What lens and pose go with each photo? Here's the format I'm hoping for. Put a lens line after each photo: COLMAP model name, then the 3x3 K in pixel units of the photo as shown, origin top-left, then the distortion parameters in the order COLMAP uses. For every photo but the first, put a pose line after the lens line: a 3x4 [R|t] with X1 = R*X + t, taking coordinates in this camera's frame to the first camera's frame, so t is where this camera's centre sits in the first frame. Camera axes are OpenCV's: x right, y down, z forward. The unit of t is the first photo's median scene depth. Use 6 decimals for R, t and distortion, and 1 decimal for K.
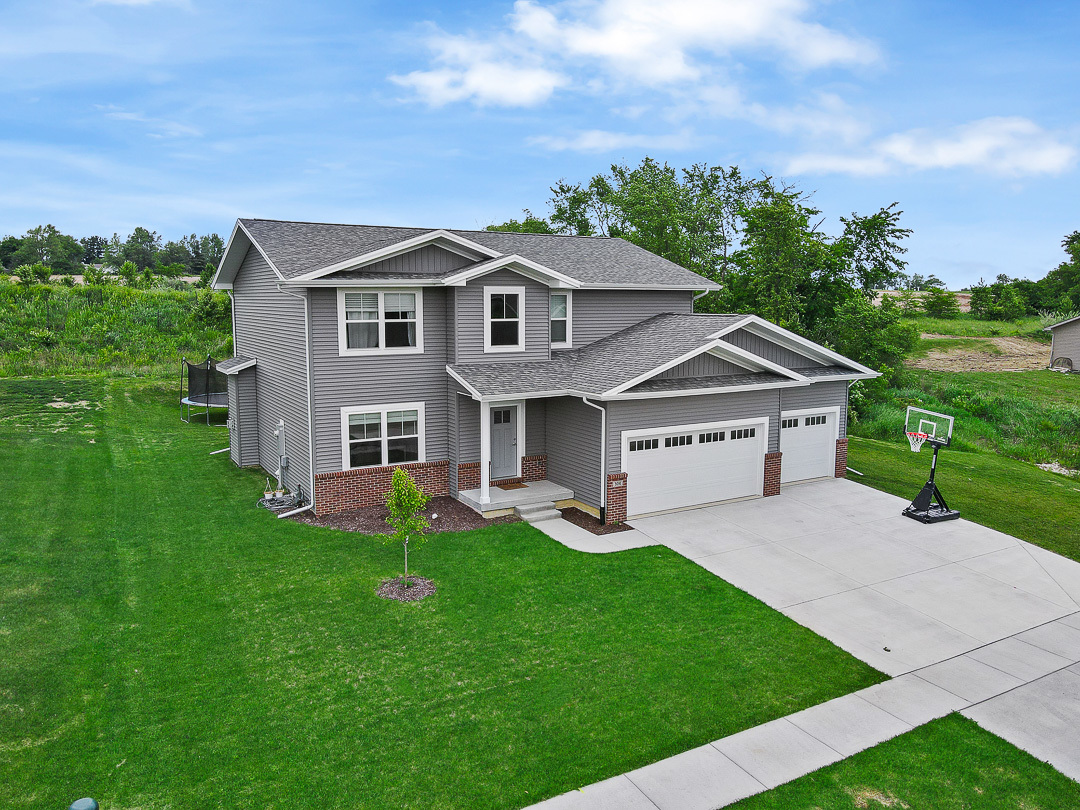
lens RADIAL K [[795.7, 0, 545.5], [0, 795.7, 402.7], [0, 0, 1]] dist [0.017764, 0.003204]
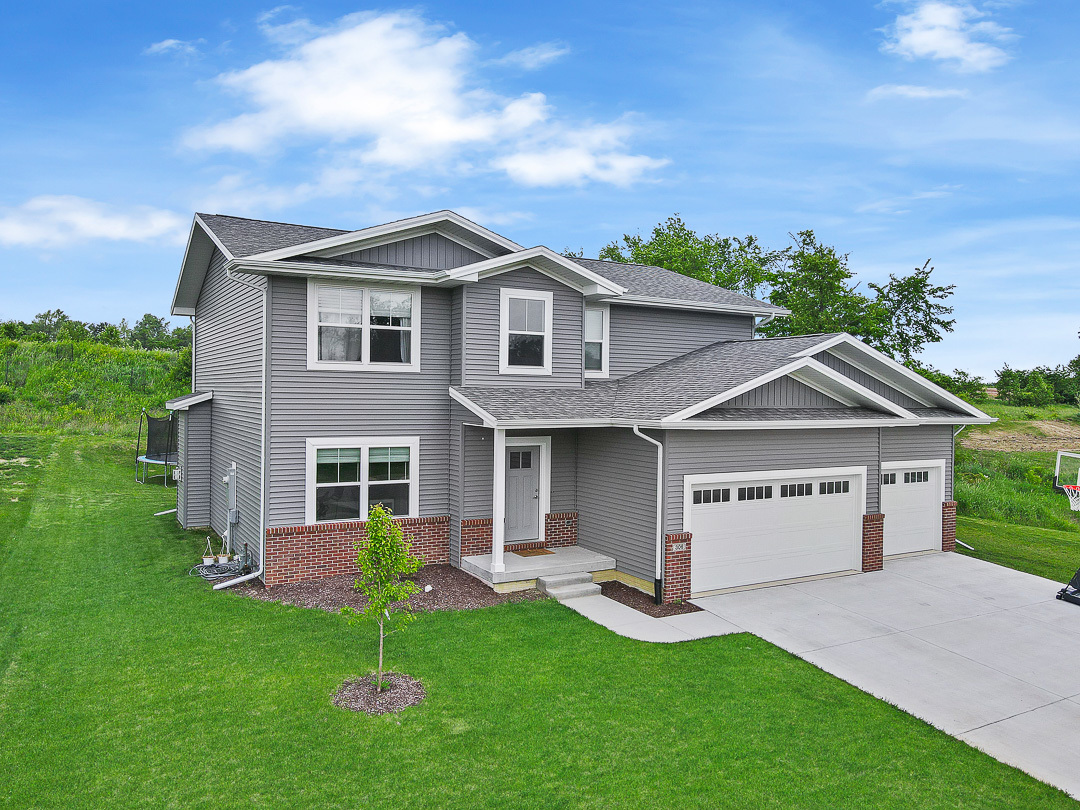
lens RADIAL K [[795.7, 0, 545.5], [0, 795.7, 402.7], [0, 0, 1]] dist [0.017764, 0.003204]
pose [[0.999928, 0.011110, -0.004571, -0.029103], [-0.011566, 0.993157, -0.116209, 0.053992], [0.003249, 0.116253, 0.993214, 0.244339]]
